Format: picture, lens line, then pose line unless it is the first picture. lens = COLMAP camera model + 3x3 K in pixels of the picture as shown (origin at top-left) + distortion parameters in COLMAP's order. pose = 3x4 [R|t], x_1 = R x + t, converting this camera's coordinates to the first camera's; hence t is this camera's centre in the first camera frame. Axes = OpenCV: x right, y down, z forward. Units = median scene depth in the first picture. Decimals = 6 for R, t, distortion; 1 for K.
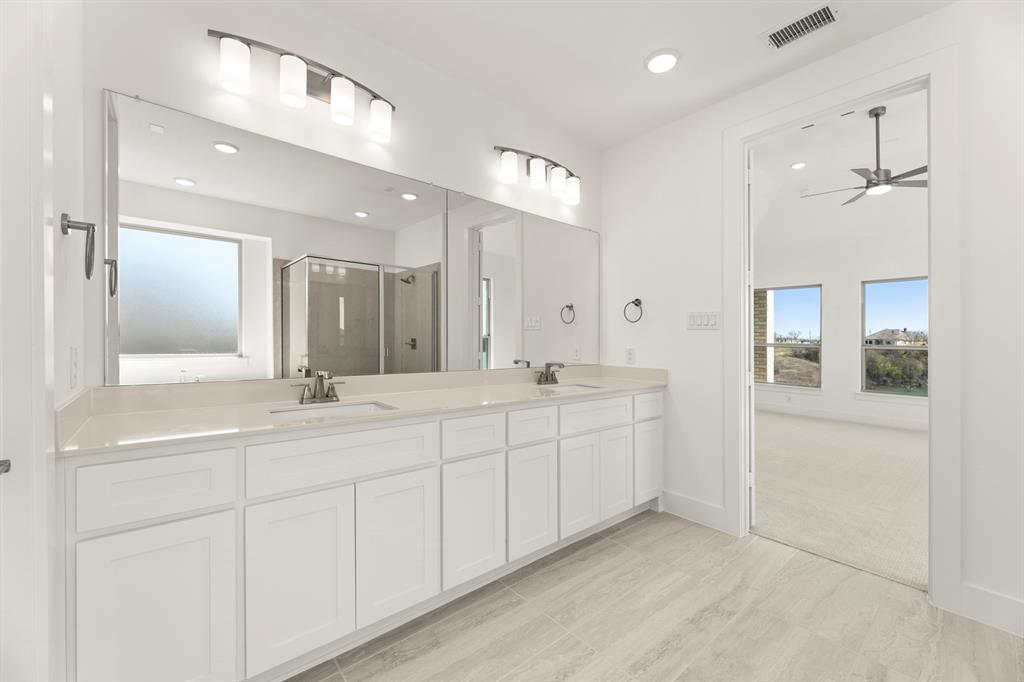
lens RADIAL K [[409.0, 0, 517.5], [0, 409.0, 338.4], [0, 0, 1]] dist [0.000463, 0.000005]
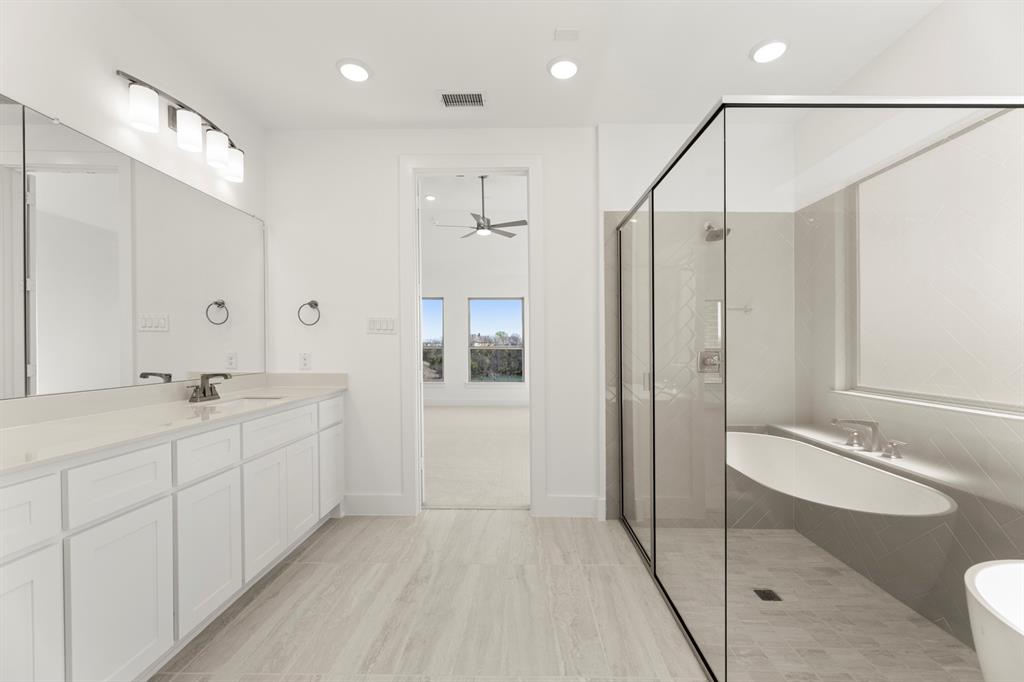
lens RADIAL K [[414.8, 0, 518.4], [0, 414.8, 338.3], [0, 0, 1]] dist [0.000728, 0.000507]
pose [[0.658203, 0.002528, 0.752836, -0.134074], [0.003503, 0.999973, -0.006421, -0.001857], [-0.752832, 0.006863, 0.658177, 0.013796]]
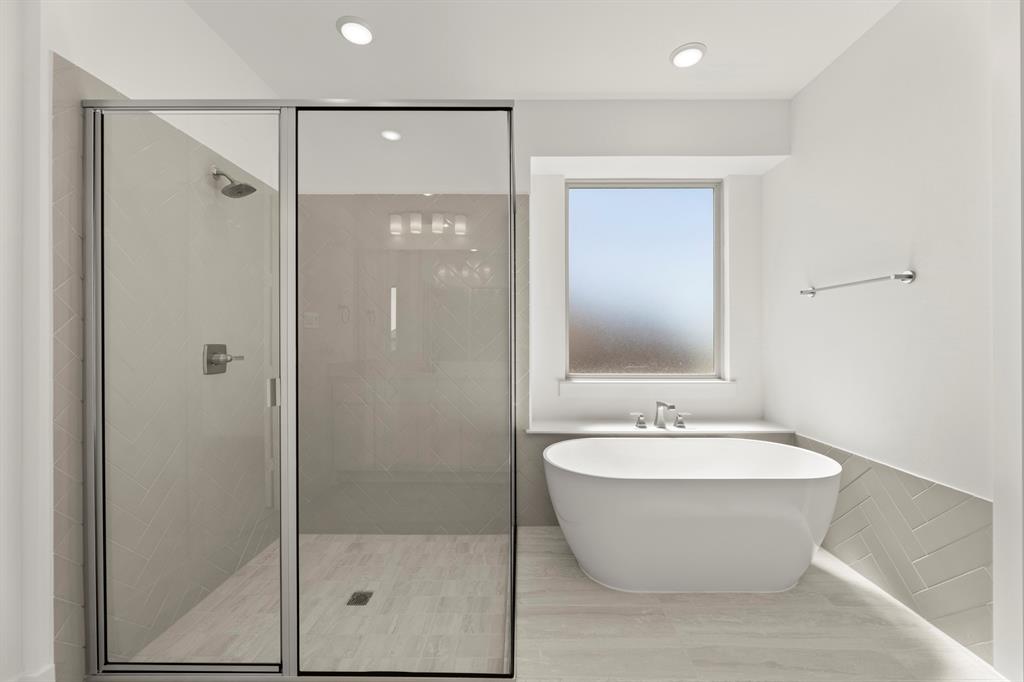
lens RADIAL K [[405.0, 0, 494.6], [0, 405.0, 338.7], [0, 0, 1]] dist [-0.000641, -0.000098]
pose [[-0.749977, -0.010377, 0.661382, 0.101138], [-0.011483, 0.999931, 0.002668, 0.000232], [-0.661364, -0.005593, -0.750044, 0.582134]]
